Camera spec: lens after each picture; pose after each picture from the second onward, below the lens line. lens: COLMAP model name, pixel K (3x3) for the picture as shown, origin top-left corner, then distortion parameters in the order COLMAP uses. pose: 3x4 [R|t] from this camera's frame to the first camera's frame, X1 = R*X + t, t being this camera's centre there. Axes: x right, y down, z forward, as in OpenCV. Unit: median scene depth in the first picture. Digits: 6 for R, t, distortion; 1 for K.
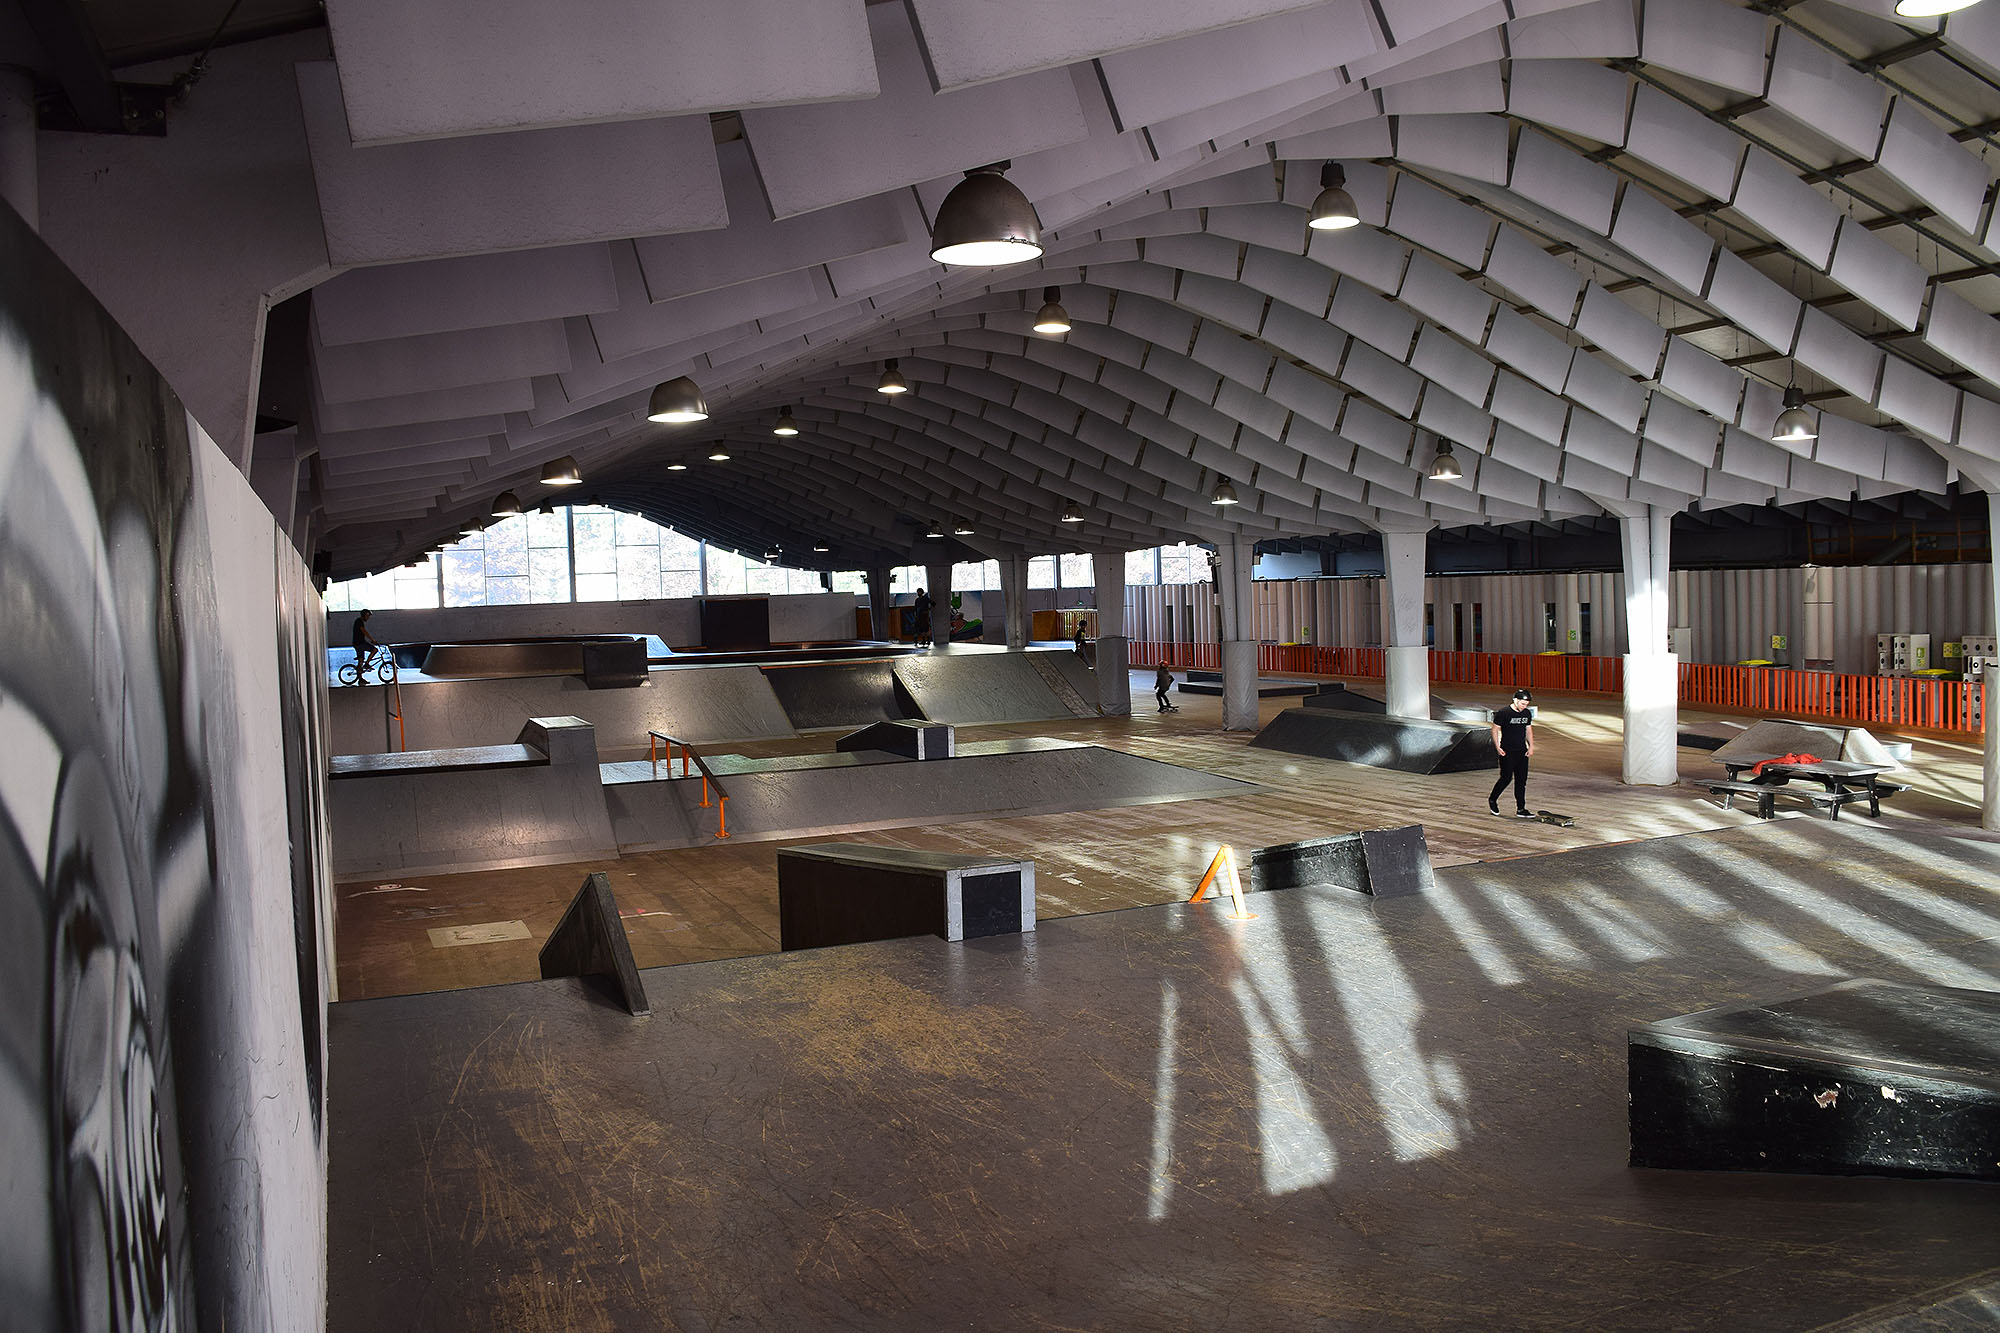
lens RADIAL K [[1584.3, 0, 1000.0], [0, 1584.3, 666.5], [0, 0, 1]] dist [-0.101602, 0.006222]
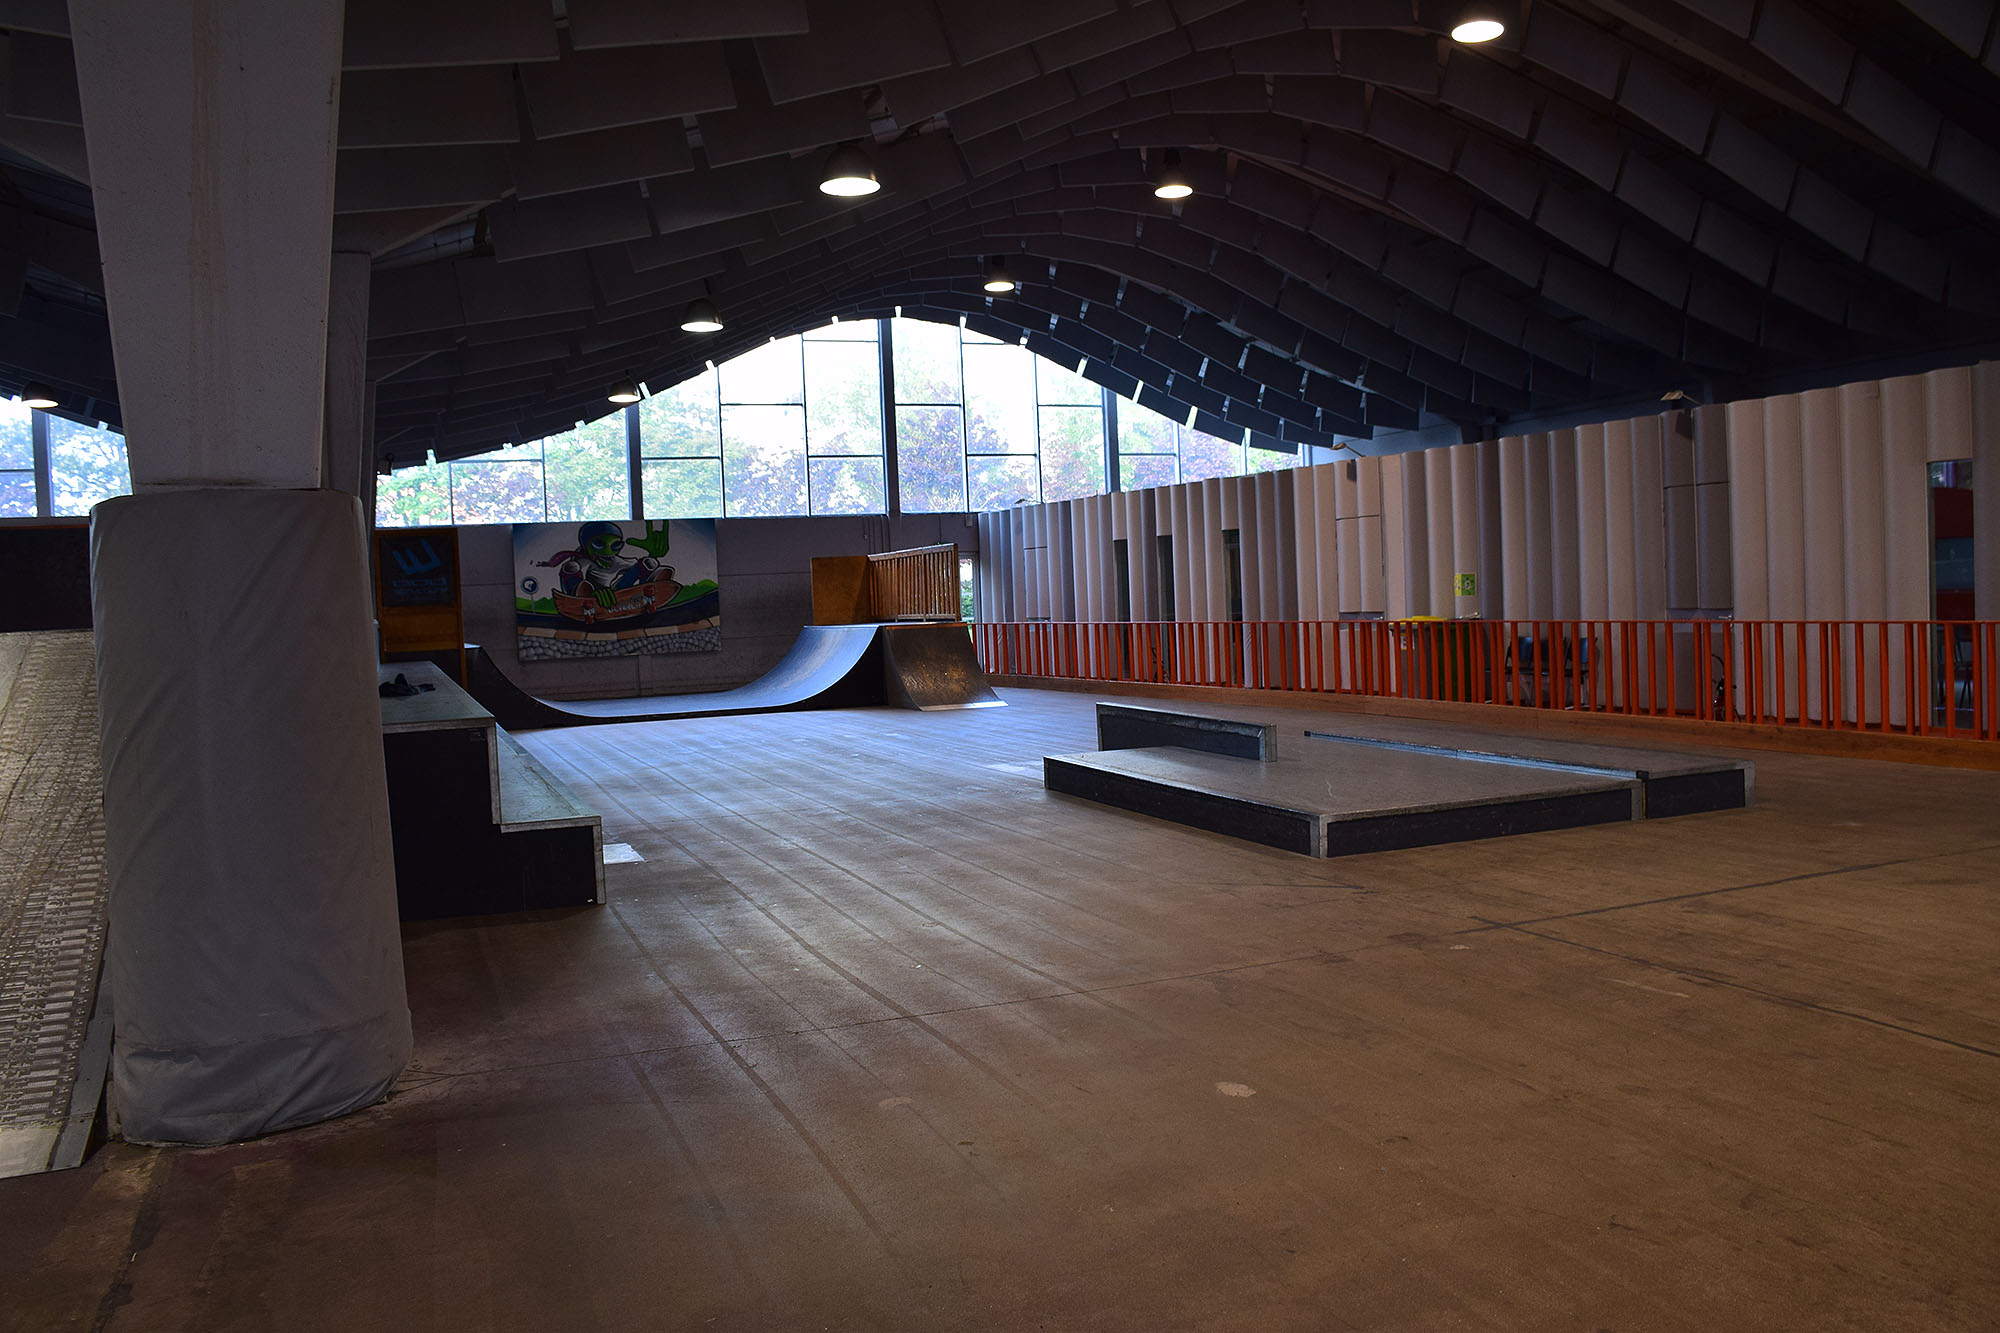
lens RADIAL K [[1584.3, 0, 1000.0], [0, 1584.3, 666.5], [0, 0, 1]] dist [-0.101602, 0.006222]
pose [[0.999691, -0.009642, -0.022911, 0.085093], [0.009574, 0.999949, -0.003086, -0.002742], [0.022940, 0.002866, 0.999733, 0.573059]]
